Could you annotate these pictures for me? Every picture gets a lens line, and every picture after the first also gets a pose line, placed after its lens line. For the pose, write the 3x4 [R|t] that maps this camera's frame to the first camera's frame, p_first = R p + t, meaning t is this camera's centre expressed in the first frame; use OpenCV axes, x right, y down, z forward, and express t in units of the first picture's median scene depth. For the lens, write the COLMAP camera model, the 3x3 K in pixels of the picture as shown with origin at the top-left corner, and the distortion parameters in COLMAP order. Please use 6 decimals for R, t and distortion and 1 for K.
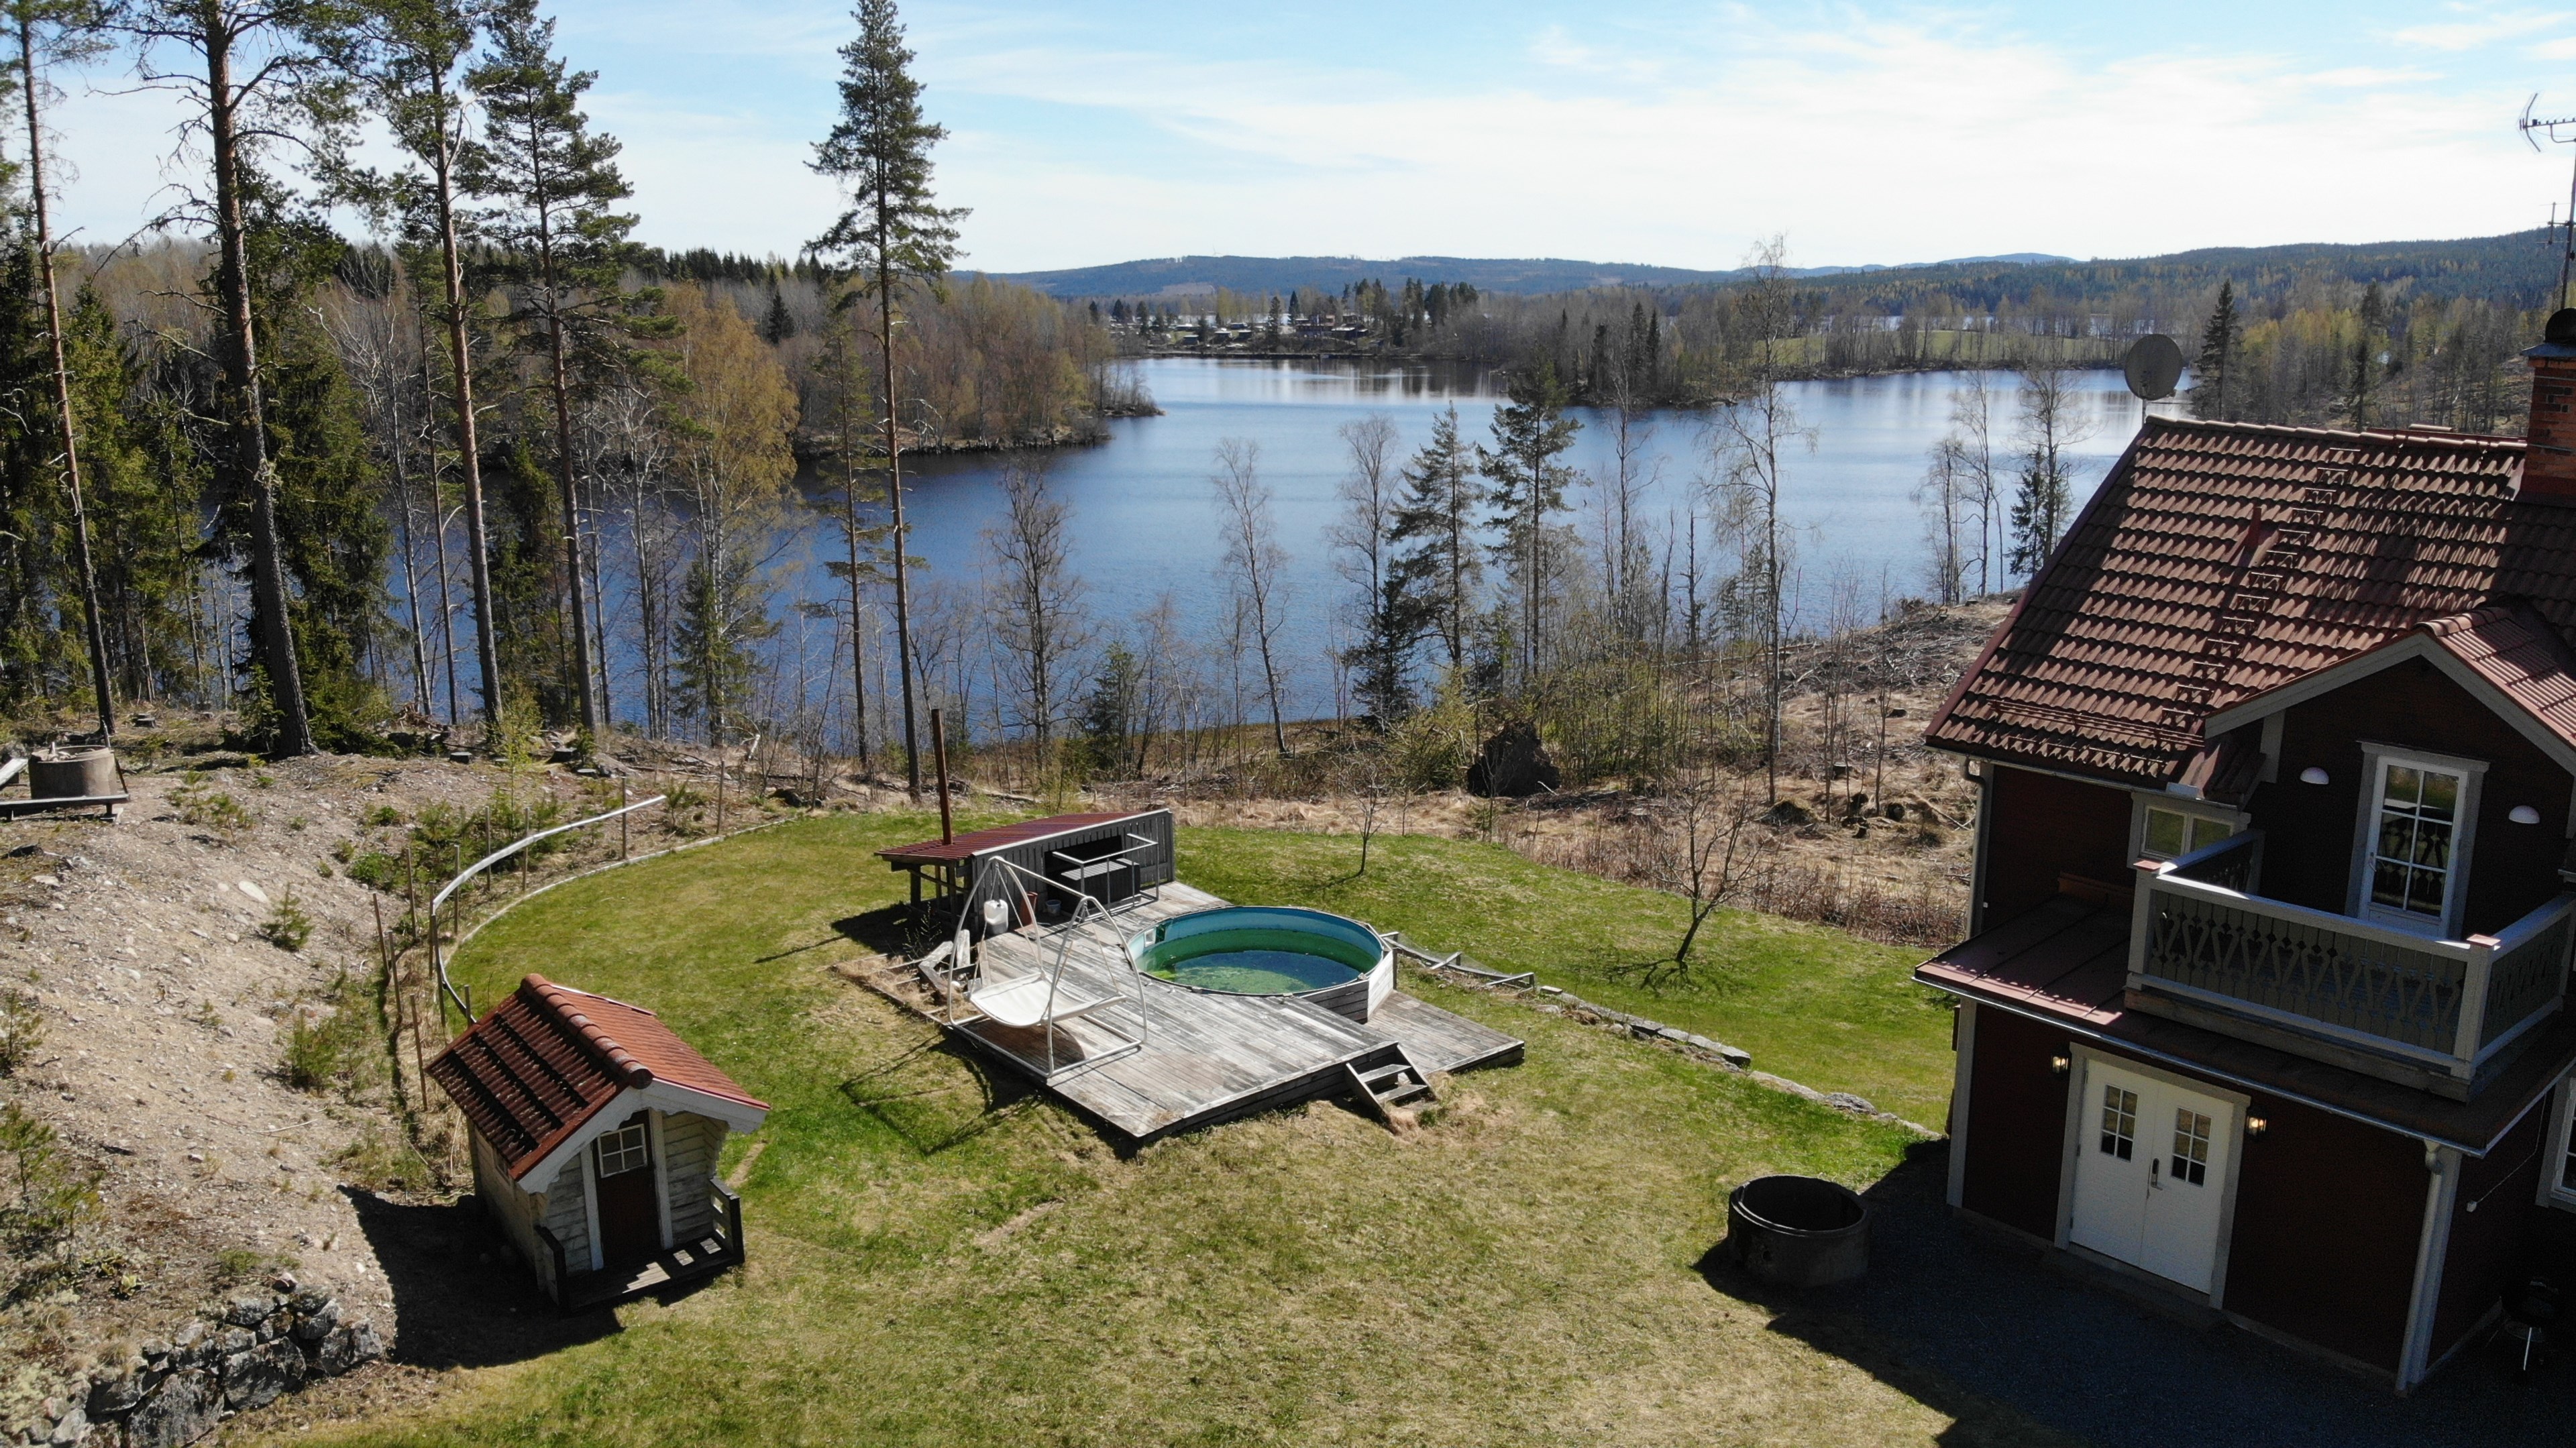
lens RADIAL K [[1916.7, 0, 1286.3], [0, 1916.7, 727.4], [0, 0, 1]] dist [0.159036, -0.365059]
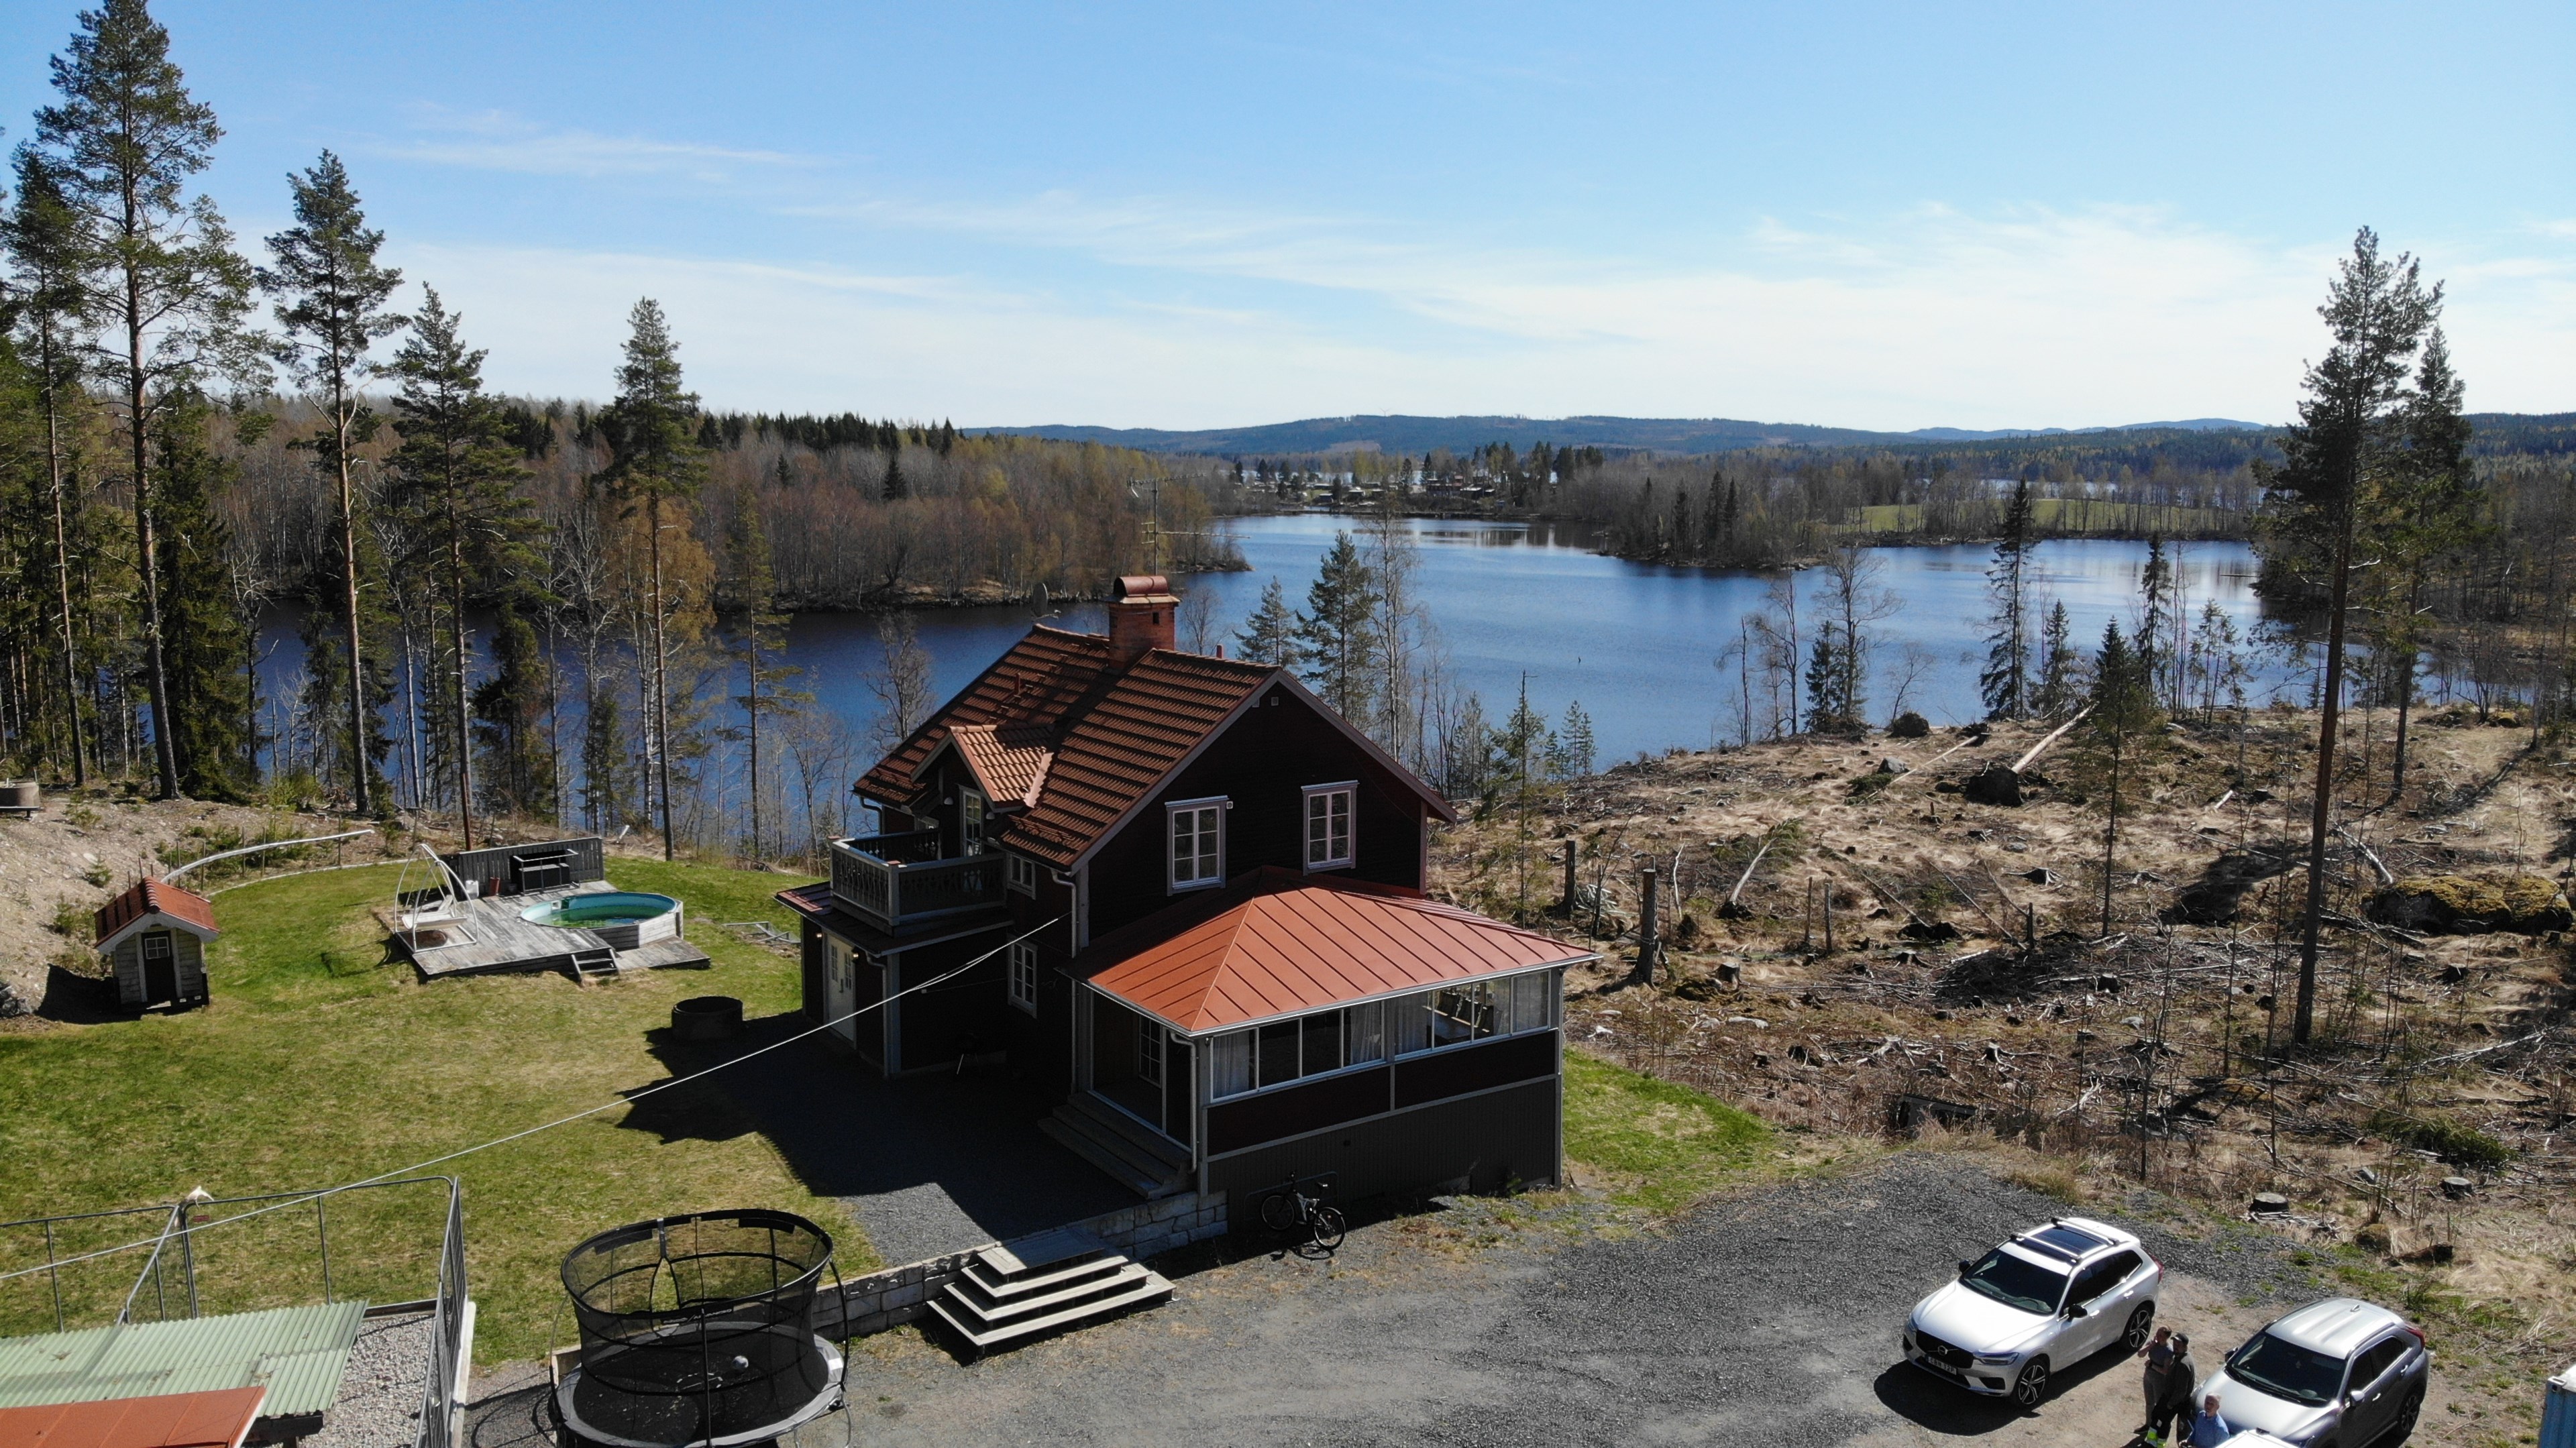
lens RADIAL K [[1916.7, 0, 1286.3], [0, 1916.7, 727.4], [0, 0, 1]] dist [0.159036, -0.365059]
pose [[0.995975, 0.022747, -0.086701, 0.933893], [-0.029370, 0.996684, -0.075890, 0.081716], [0.084687, 0.078131, 0.993340, -0.908949]]
